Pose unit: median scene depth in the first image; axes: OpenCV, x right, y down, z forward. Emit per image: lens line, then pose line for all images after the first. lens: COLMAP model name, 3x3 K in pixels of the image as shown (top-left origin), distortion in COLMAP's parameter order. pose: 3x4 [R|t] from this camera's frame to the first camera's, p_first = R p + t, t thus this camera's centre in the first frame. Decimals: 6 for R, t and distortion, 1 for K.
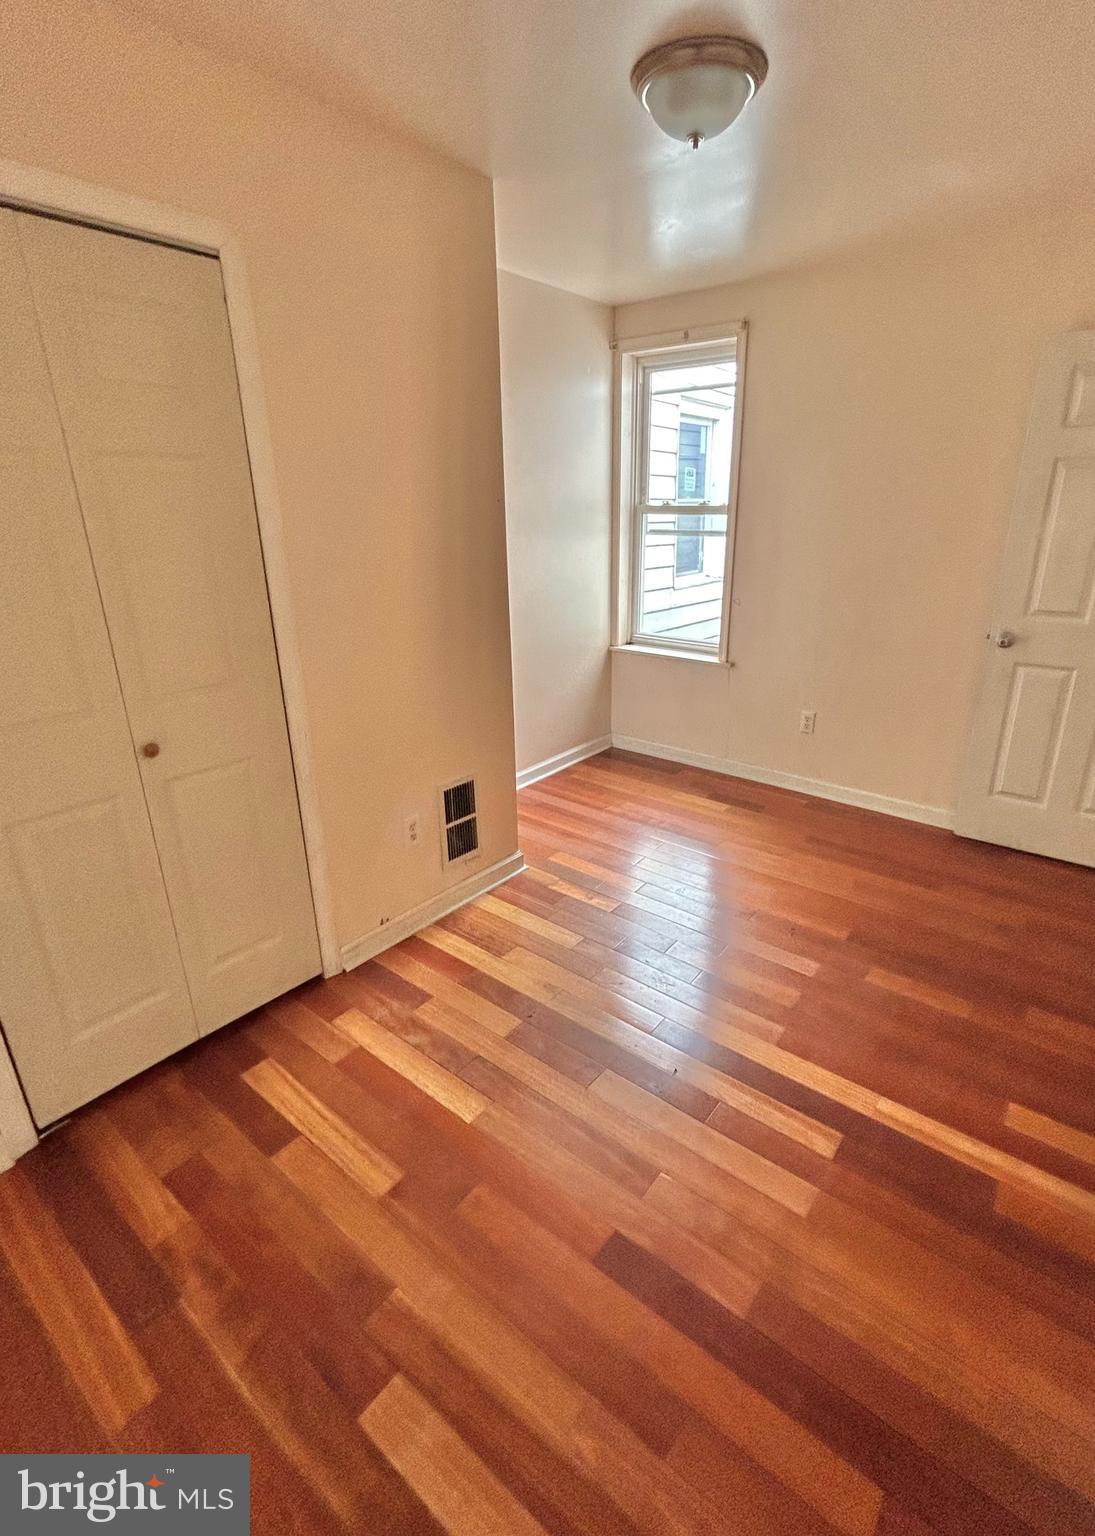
lens RADIAL K [[722.3, 0, 547.5], [0, 722.3, 768.0], [0, 0, 1]] dist [-0.031143, -0.000205]
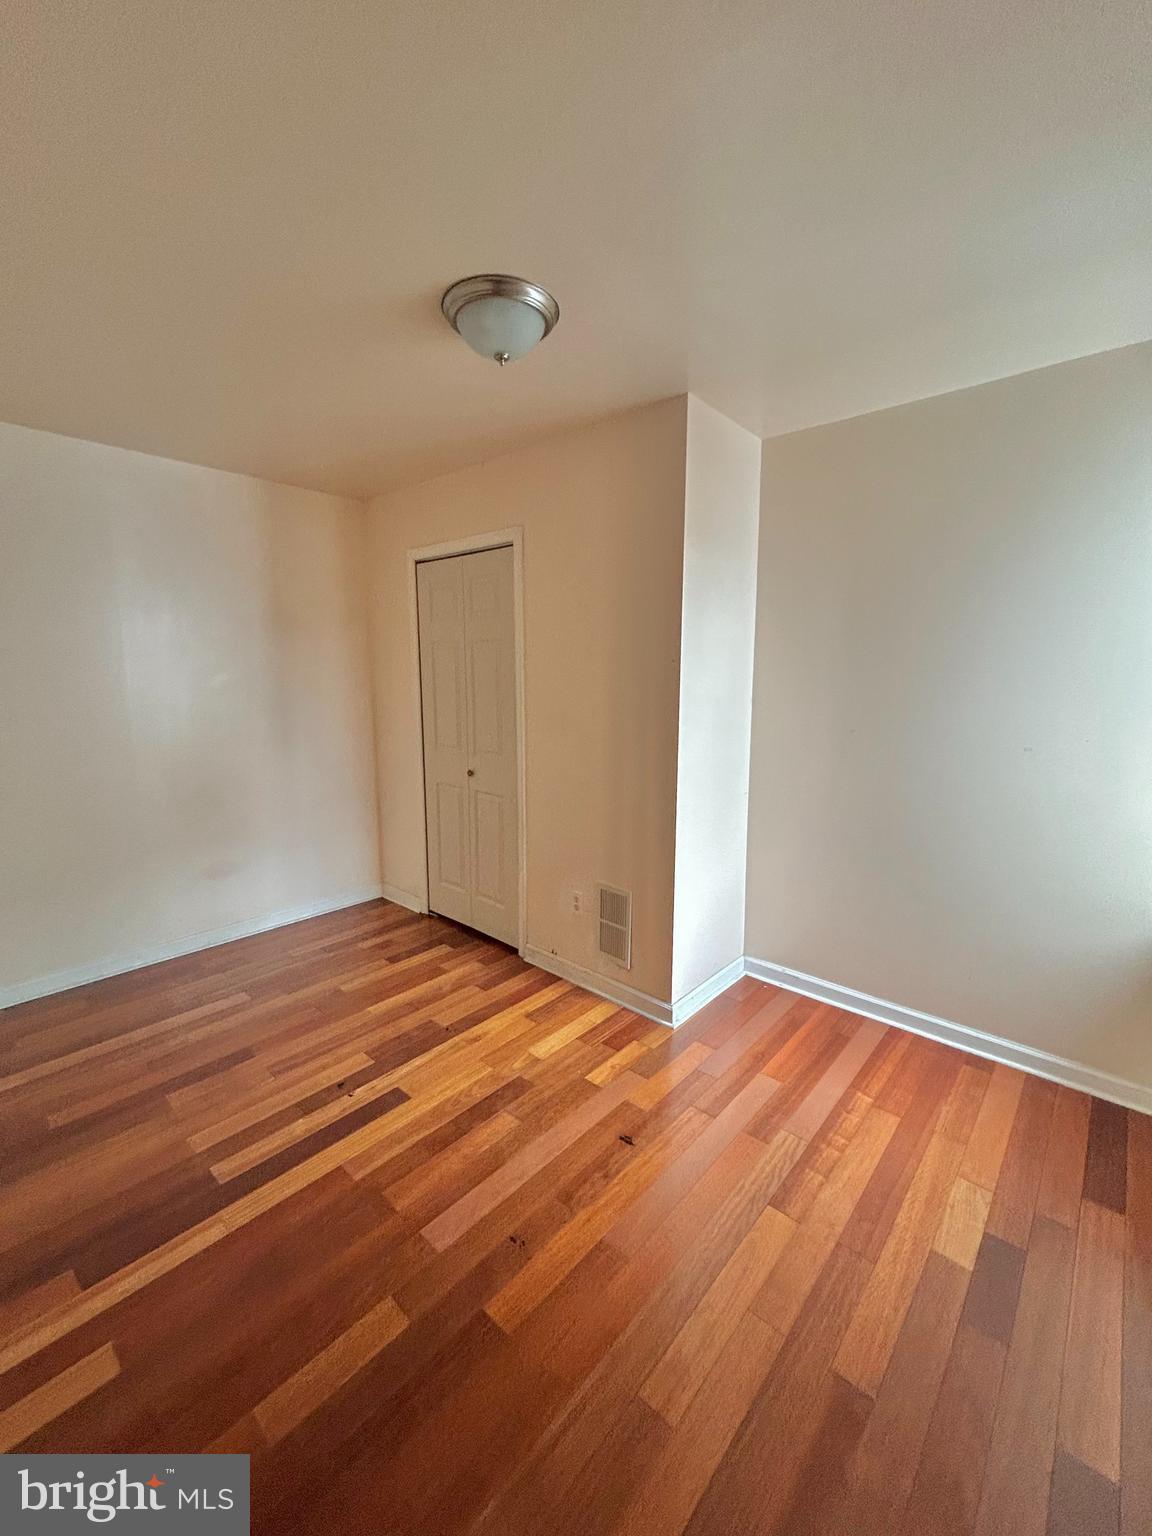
lens RADIAL K [[713.2, 0, 664.7], [0, 713.2, 771.7], [0, 0, 1]] dist [-0.000887, 0.000486]
pose [[-0.060870, 0.145905, -0.987424, 1.207813], [-0.348472, 0.923906, 0.158001, -0.452694], [0.935341, 0.353707, -0.005395, 1.237891]]
